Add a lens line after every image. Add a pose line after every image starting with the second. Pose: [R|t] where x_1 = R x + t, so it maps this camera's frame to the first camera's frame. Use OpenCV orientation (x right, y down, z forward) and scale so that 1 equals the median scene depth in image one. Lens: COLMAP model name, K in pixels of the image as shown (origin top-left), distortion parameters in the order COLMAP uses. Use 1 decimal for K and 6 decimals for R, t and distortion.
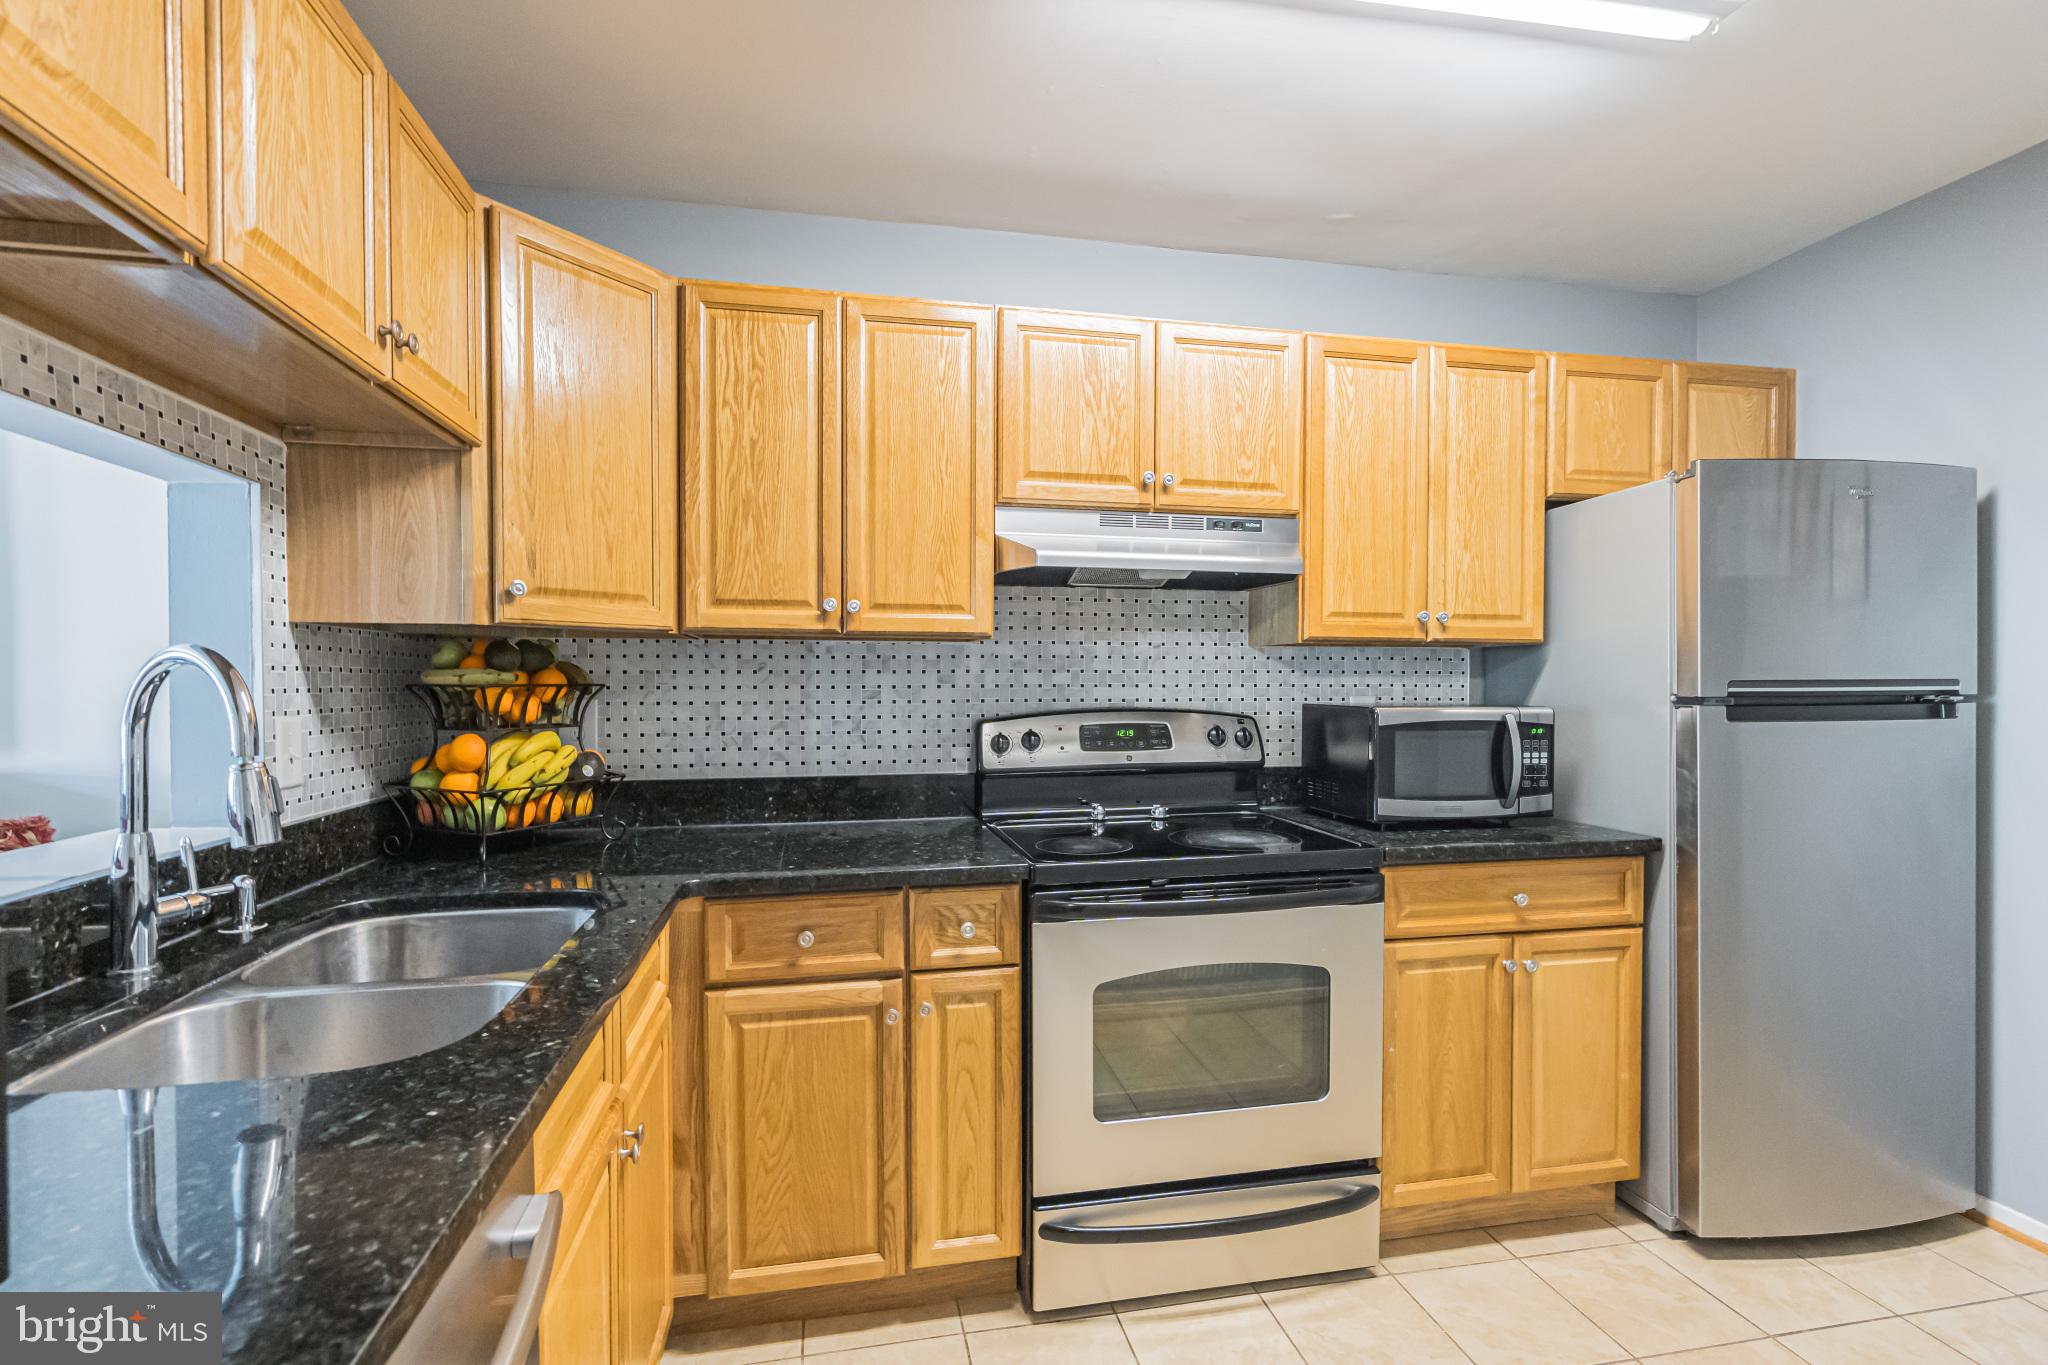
lens RADIAL K [[944.5, 0, 1009.6], [0, 944.5, 696.2], [0, 0, 1]] dist [-0.001130, 0.001851]
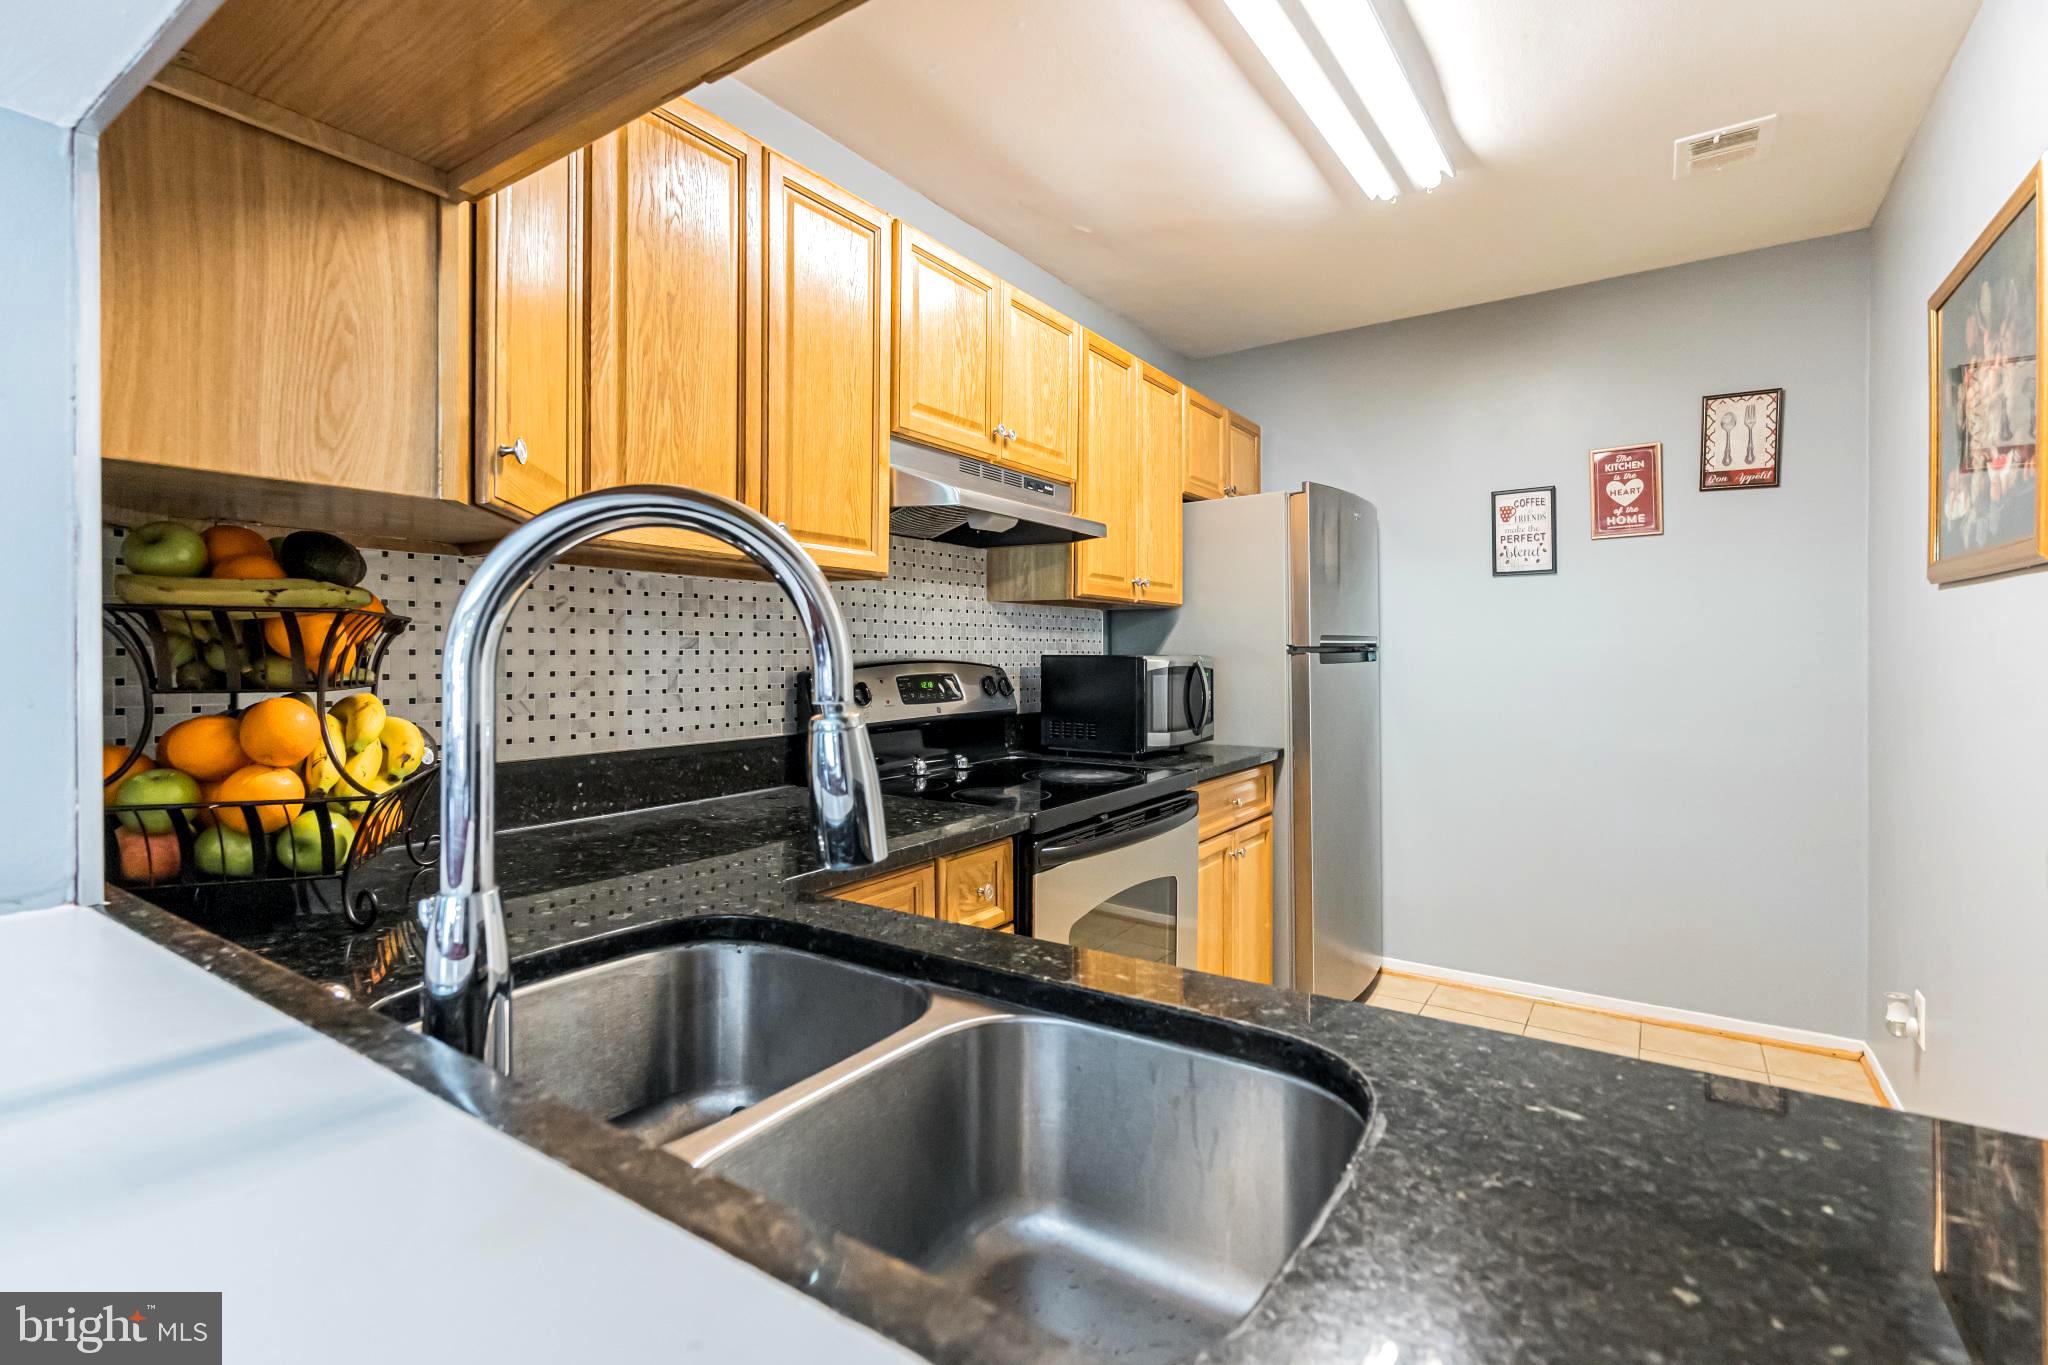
lens RADIAL K [[944.5, 0, 997.9], [0, 944.5, 656.3], [0, 0, 1]] dist [-0.001130, 0.001851]
pose [[0.724243, -0.001936, 0.689542, -0.534867], [0.011251, 0.999896, -0.009010, 0.020710], [-0.689453, 0.014284, 0.724189, 0.257514]]
